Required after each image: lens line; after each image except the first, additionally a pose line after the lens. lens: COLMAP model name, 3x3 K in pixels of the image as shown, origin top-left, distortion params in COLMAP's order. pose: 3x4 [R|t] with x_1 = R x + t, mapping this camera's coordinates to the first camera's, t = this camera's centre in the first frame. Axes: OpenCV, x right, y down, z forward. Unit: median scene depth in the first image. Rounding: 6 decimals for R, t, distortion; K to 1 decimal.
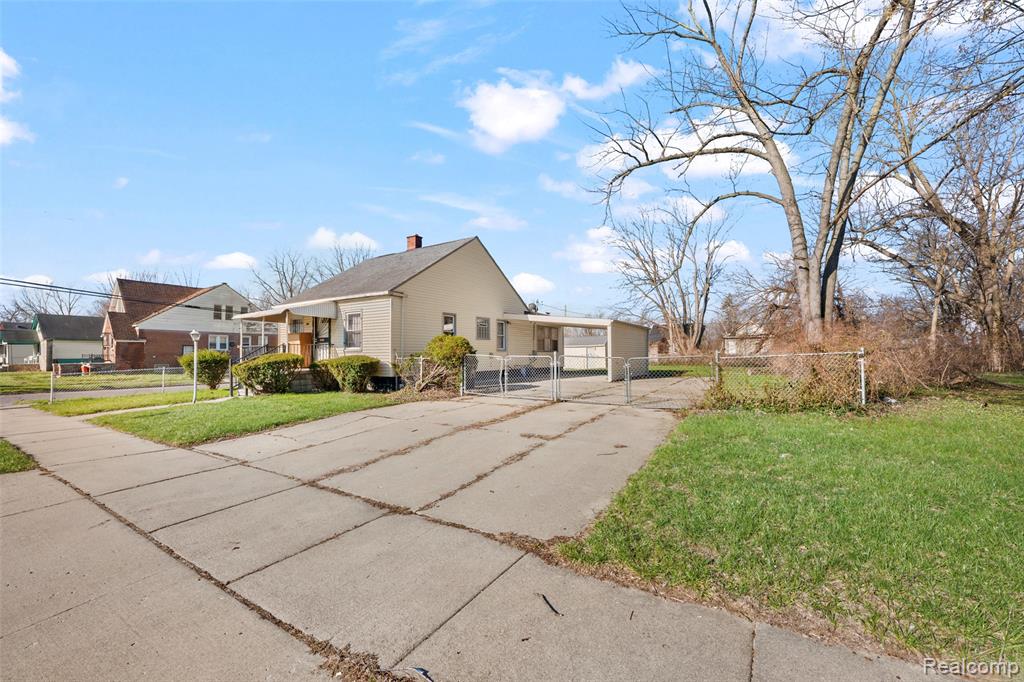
lens RADIAL K [[414.5, 0, 506.8], [0, 414.5, 341.7], [0, 0, 1]] dist [-0.002106, 0.000145]
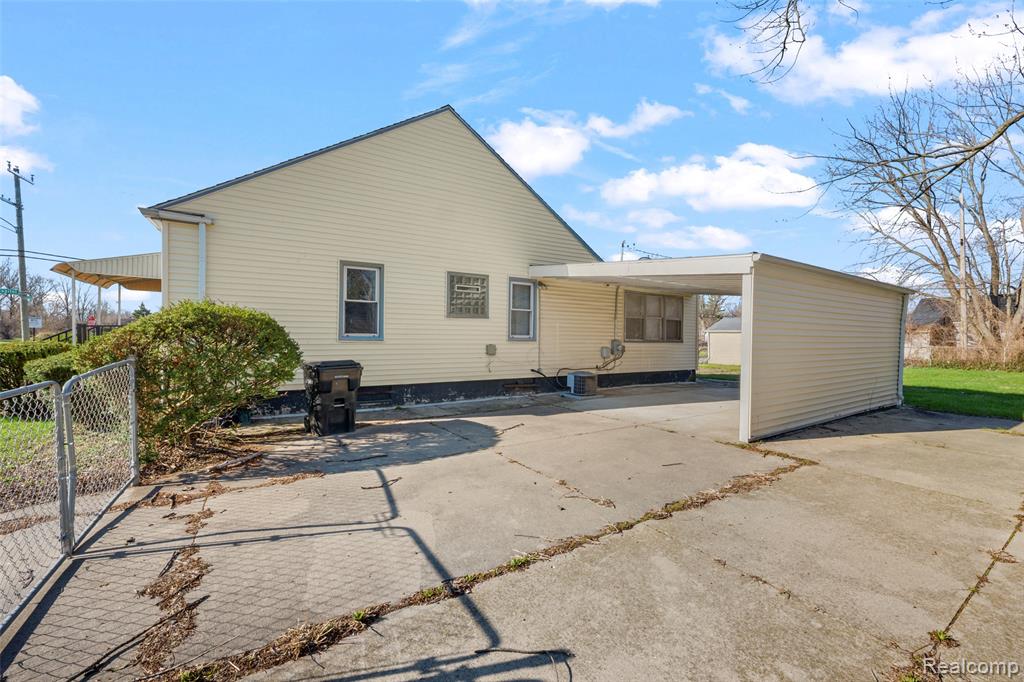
lens RADIAL K [[414.5, 0, 517.9], [0, 414.5, 345.5], [0, 0, 1]] dist [-0.002106, 0.000145]
pose [[0.907186, 0.009296, -0.420628, 0.164616], [0.006079, 0.999362, 0.035197, 0.009587], [0.420687, -0.034488, 0.906550, 0.454912]]
